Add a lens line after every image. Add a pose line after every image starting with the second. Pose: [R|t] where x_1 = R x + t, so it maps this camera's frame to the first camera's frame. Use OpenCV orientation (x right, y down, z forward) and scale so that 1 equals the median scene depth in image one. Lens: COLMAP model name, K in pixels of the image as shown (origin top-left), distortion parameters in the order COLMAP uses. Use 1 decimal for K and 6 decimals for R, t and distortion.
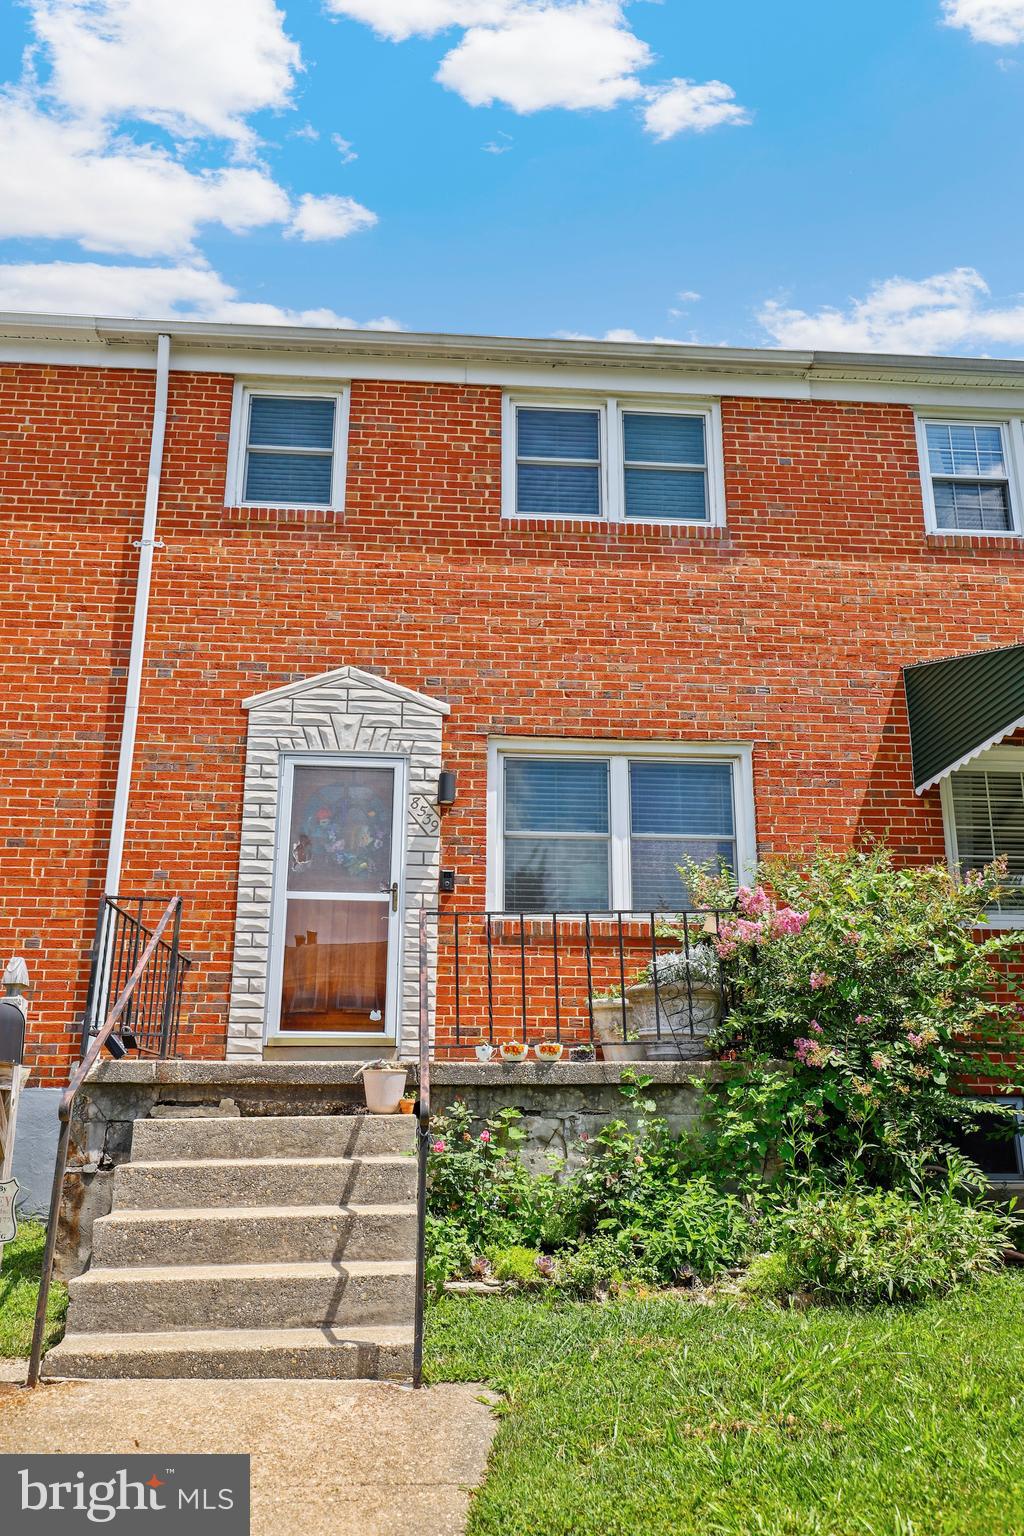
lens RADIAL K [[1211.1, 0, 512.0], [0, 1211.1, 768.0], [0, 0, 1]] dist [0.000964, -0.005827]
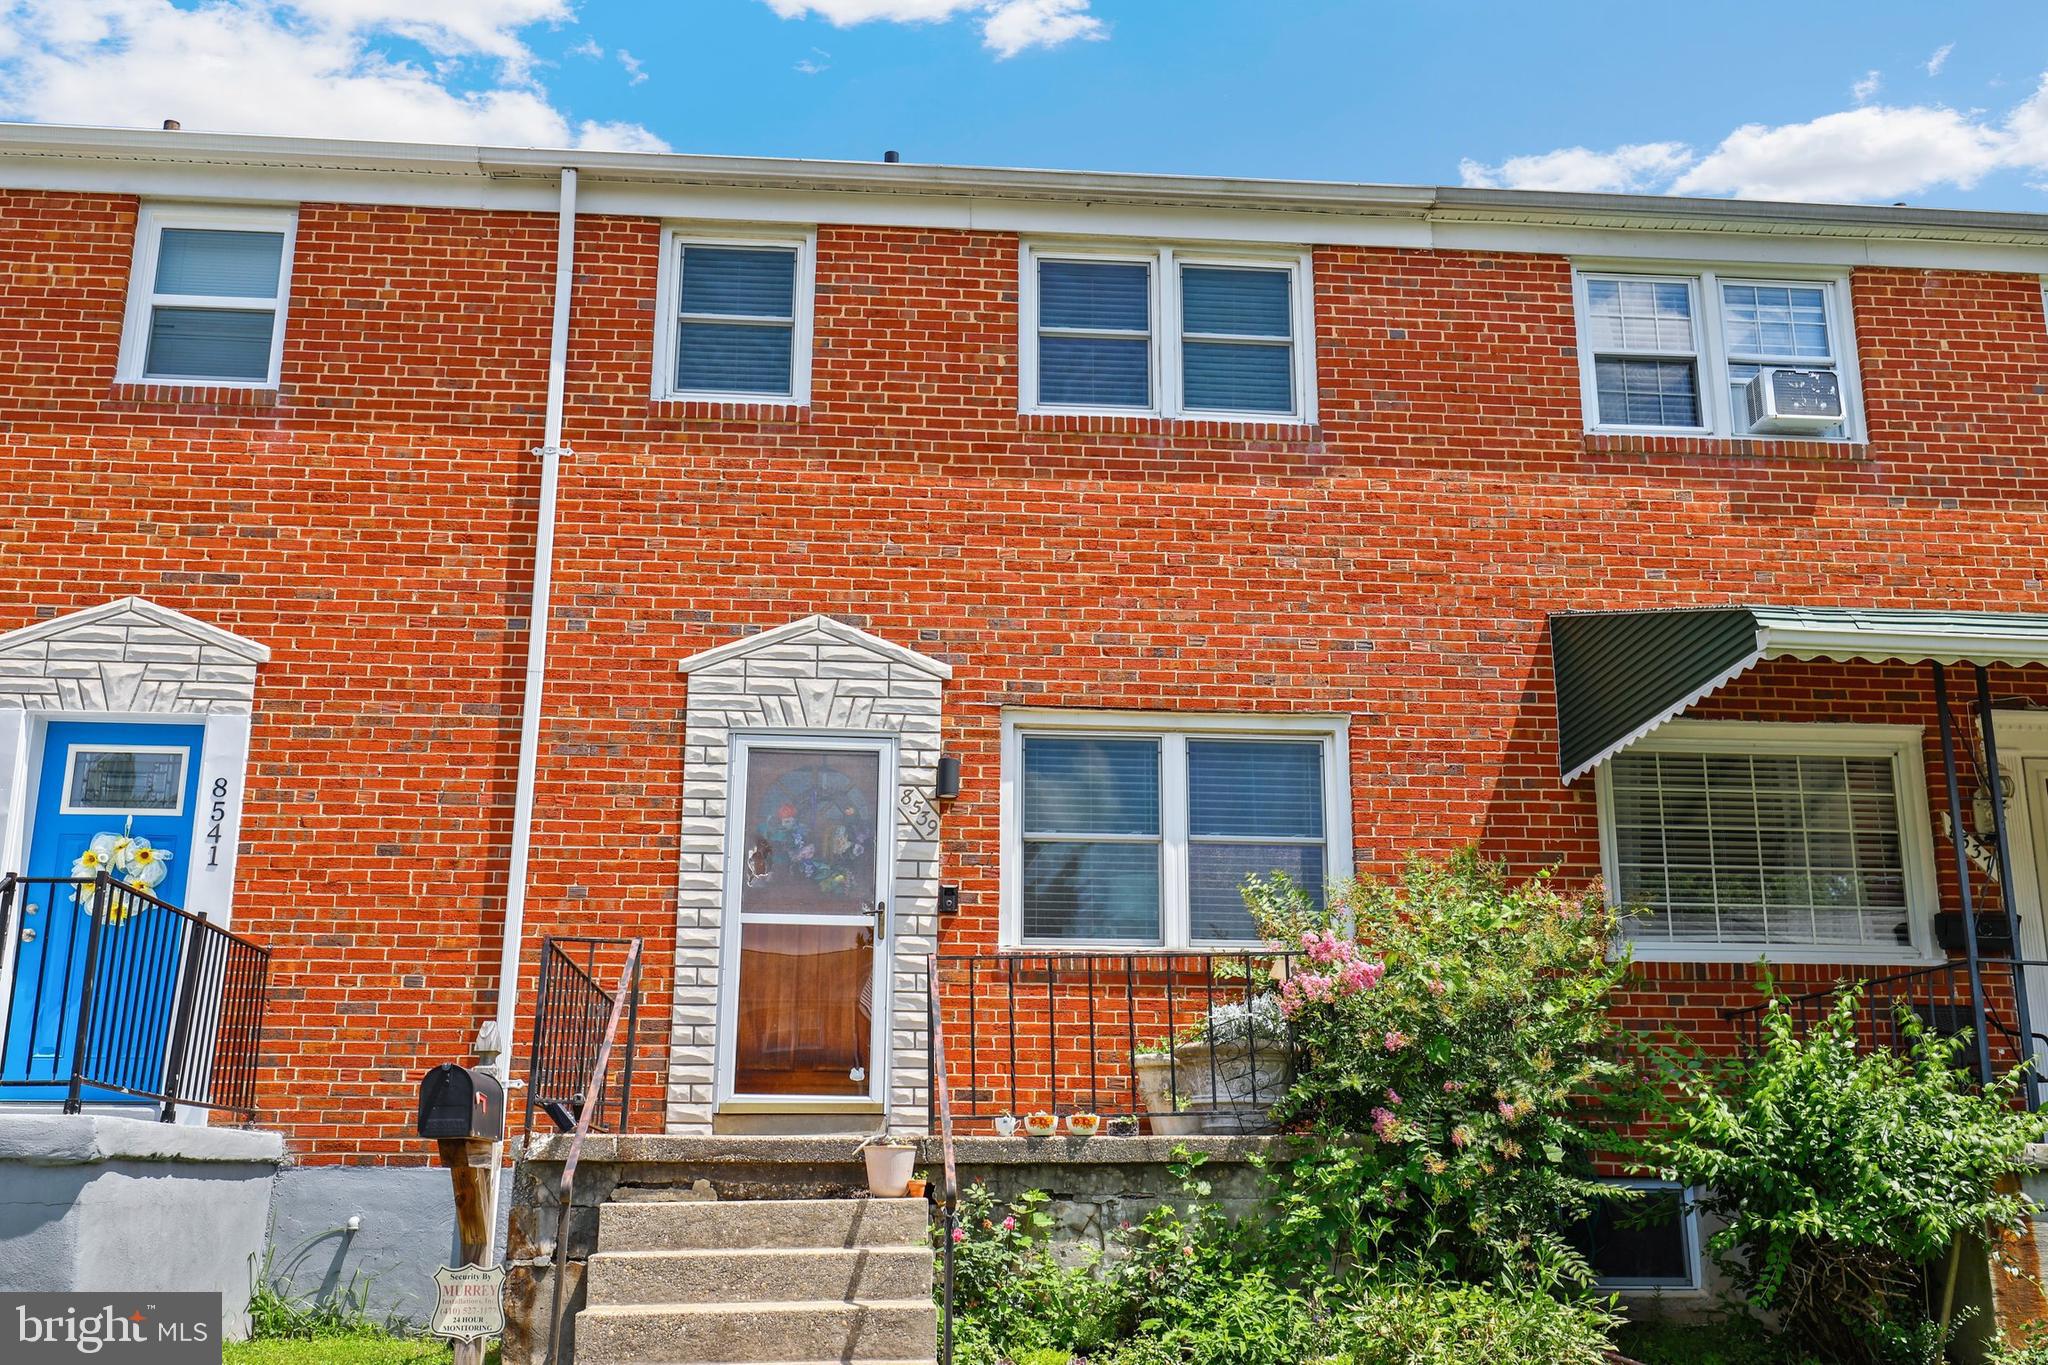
lens RADIAL K [[1986.4, 0, 1021.3], [0, 1986.4, 681.8], [0, 0, 1]] dist [-0.000388, 0.014314]
pose [[0.999997, 0.000621, 0.002518, -0.010692], [-0.000667, 0.999837, 0.018069, -0.066030], [-0.002507, -0.018071, 0.999834, -0.252049]]
